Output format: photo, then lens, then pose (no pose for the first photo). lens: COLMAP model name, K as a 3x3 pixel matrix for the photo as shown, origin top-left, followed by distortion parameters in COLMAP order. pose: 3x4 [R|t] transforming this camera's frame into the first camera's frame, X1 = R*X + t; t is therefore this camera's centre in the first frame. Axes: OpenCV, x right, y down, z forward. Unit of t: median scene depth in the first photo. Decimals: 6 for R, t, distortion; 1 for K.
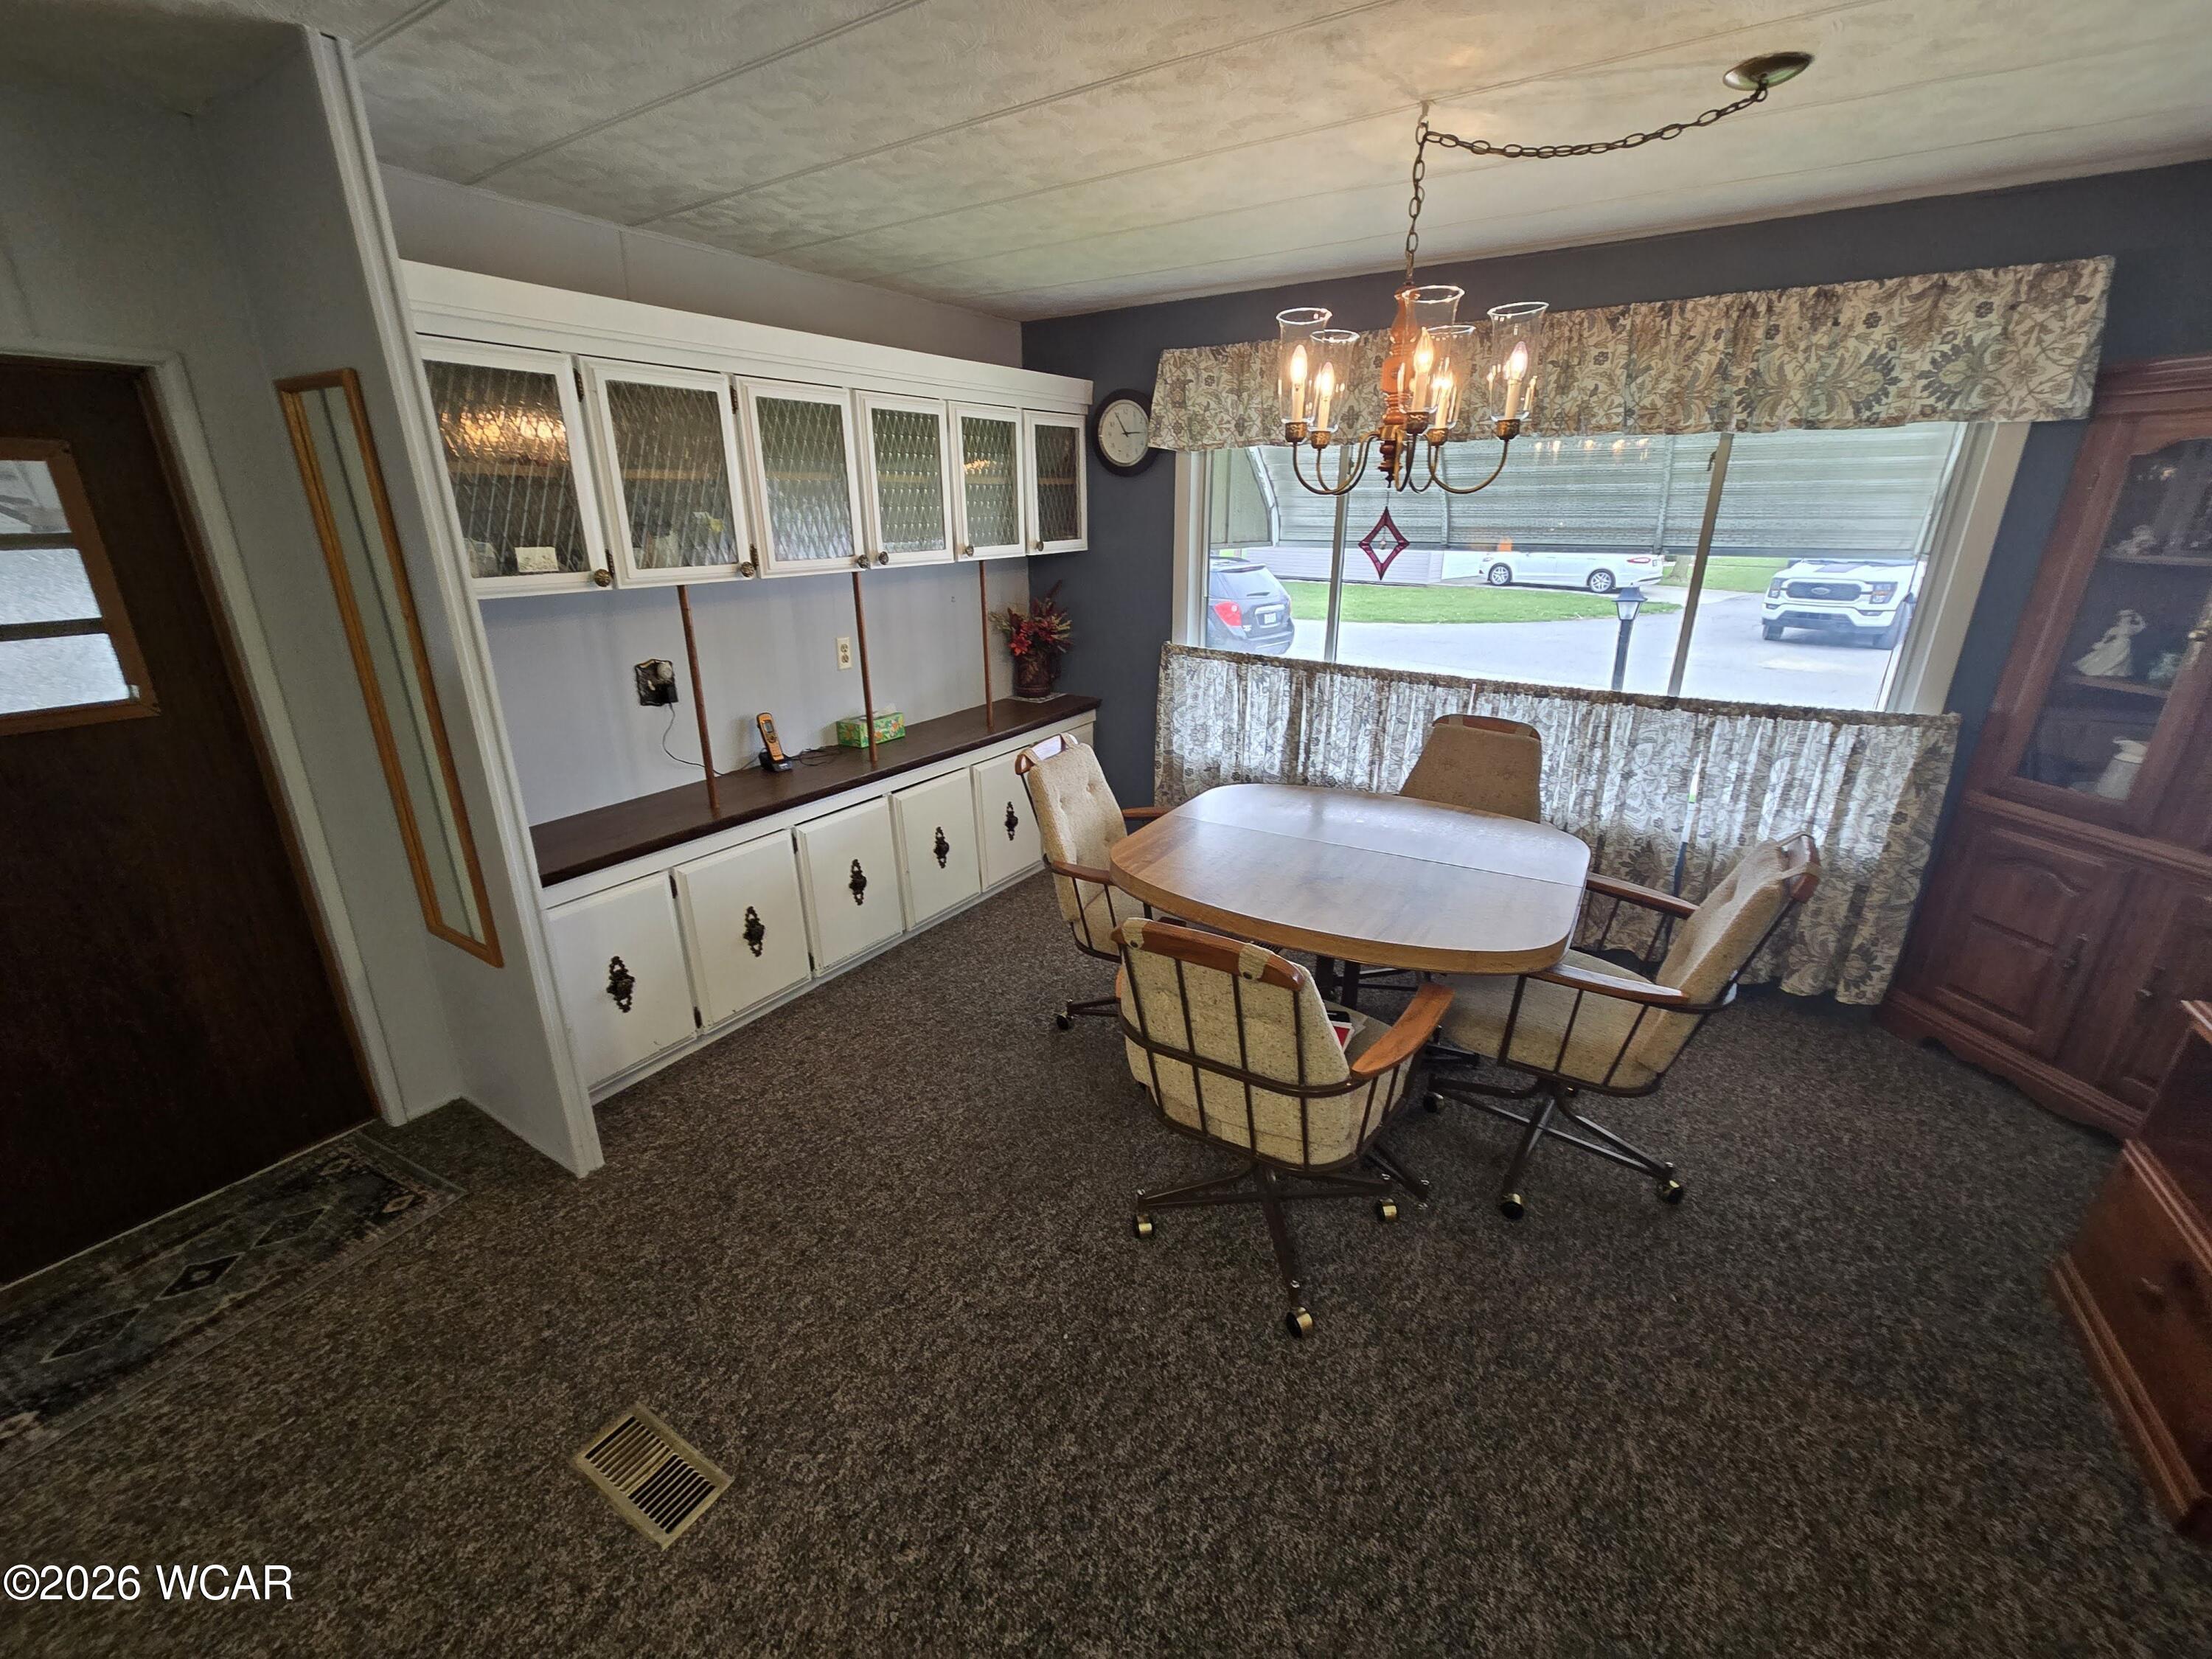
lens RADIAL K [[908.5, 0, 1106.0], [0, 908.5, 829.5], [0, 0, 1]] dist [0.000034, 0.000200]
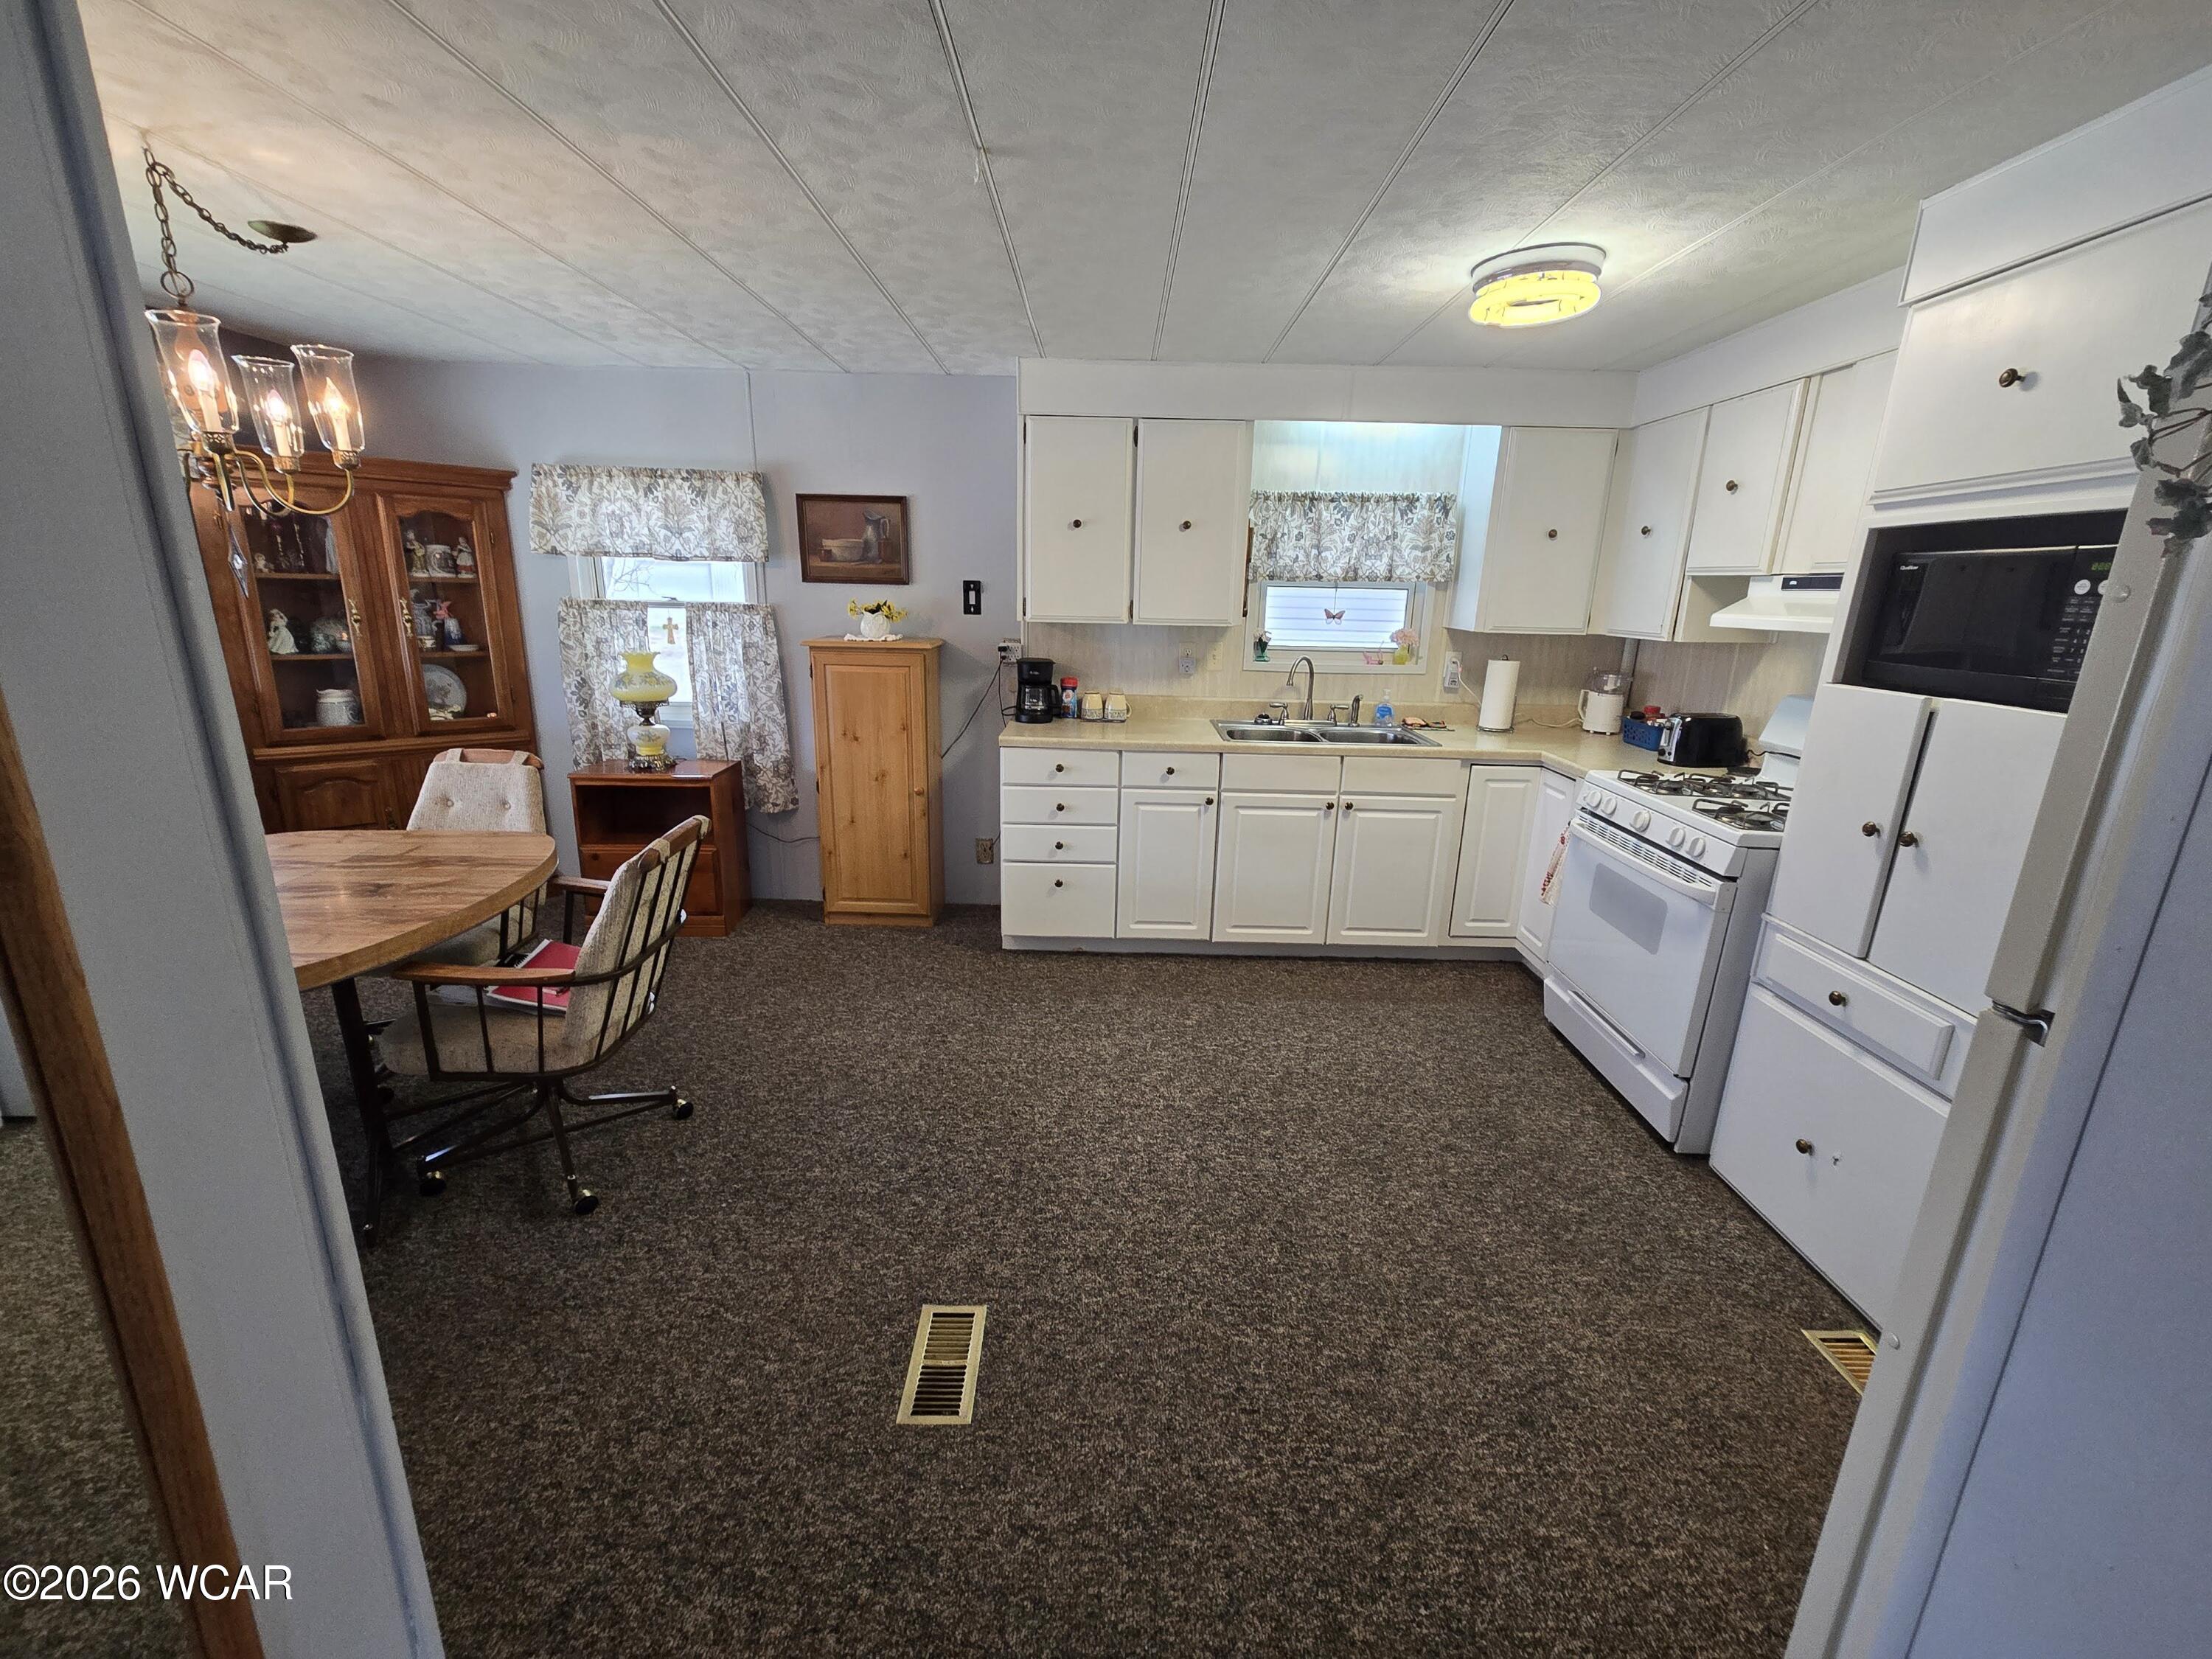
lens RADIAL K [[910.1, 0, 1102.7], [0, 910.1, 821.9], [0, 0, 1]] dist [0.000557, 0.000331]
pose [[-0.544073, -0.224474, 0.808453, -0.734810], [0.257050, 0.872621, 0.415281, -0.165245], [-0.798692, 0.433756, -0.417068, 0.543333]]
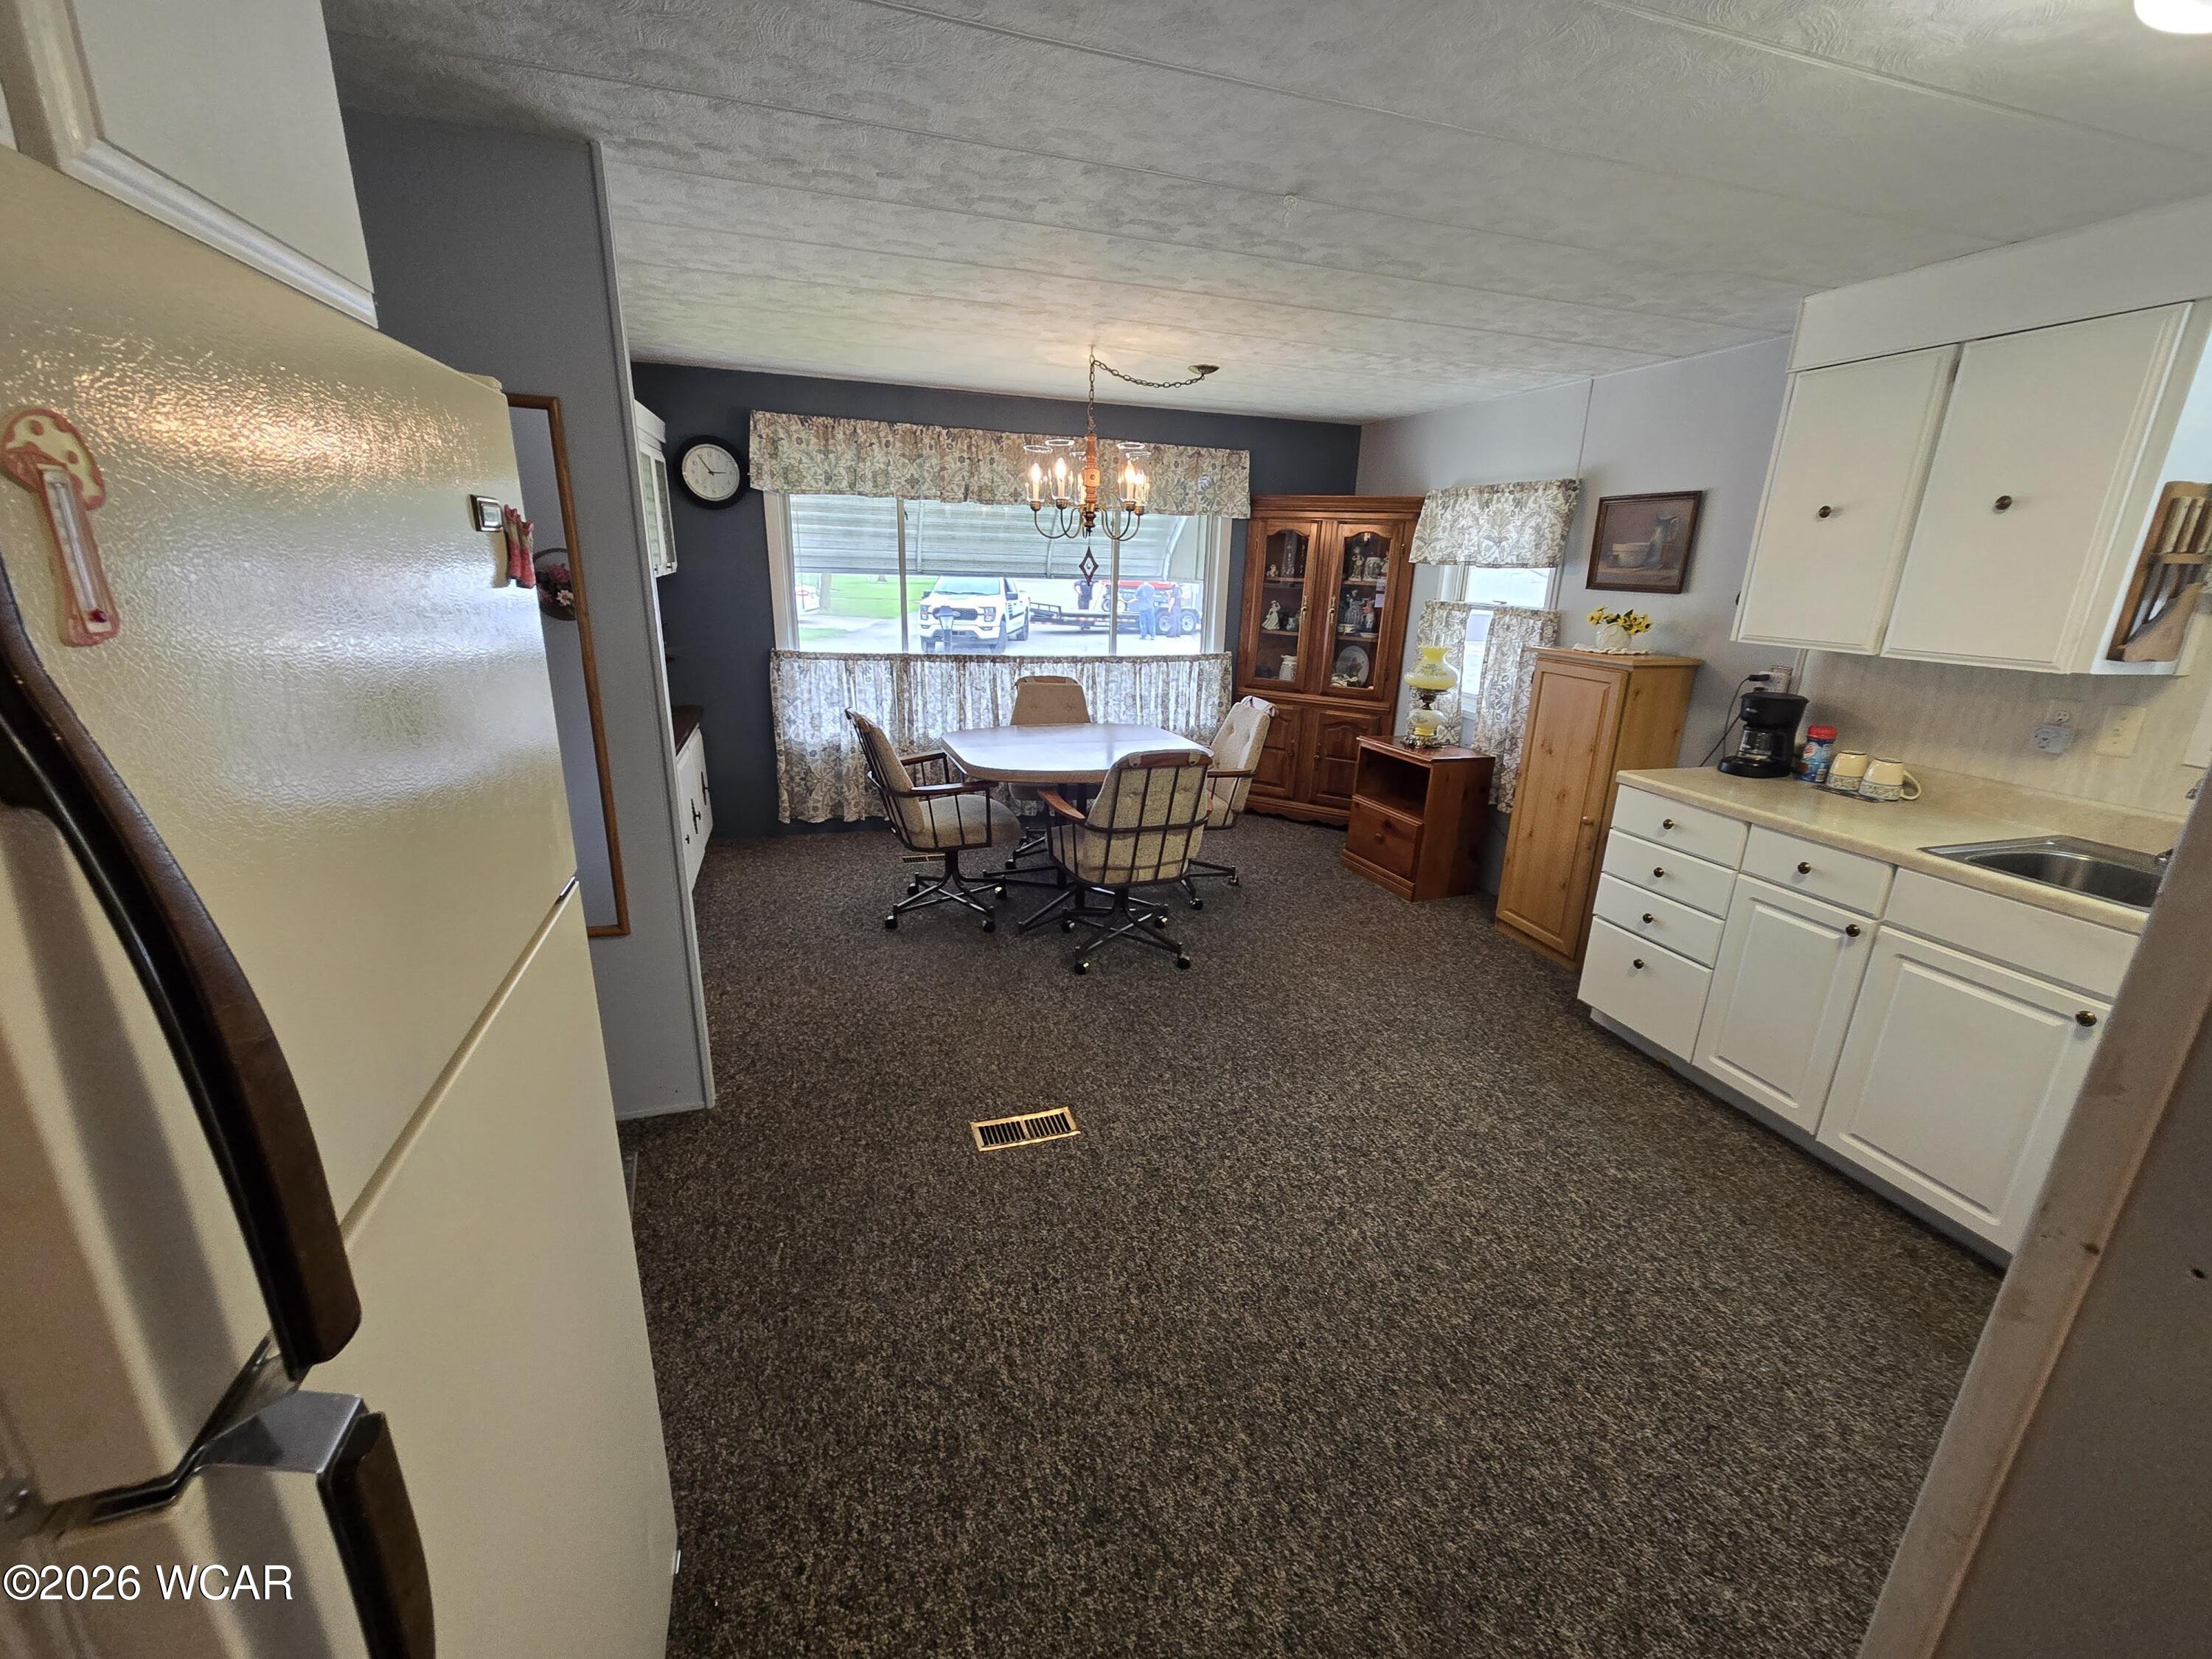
lens RADIAL K [[918.6, 0, 1123.5], [0, 918.6, 833.6], [0, 0, 1]] dist [0.000540, -0.000092]
pose [[0.623757, -0.202402, 0.754958, -0.803703], [0.228686, 0.970882, 0.071348, 0.065284], [-0.747416, 0.128144, 0.651881, -0.135924]]
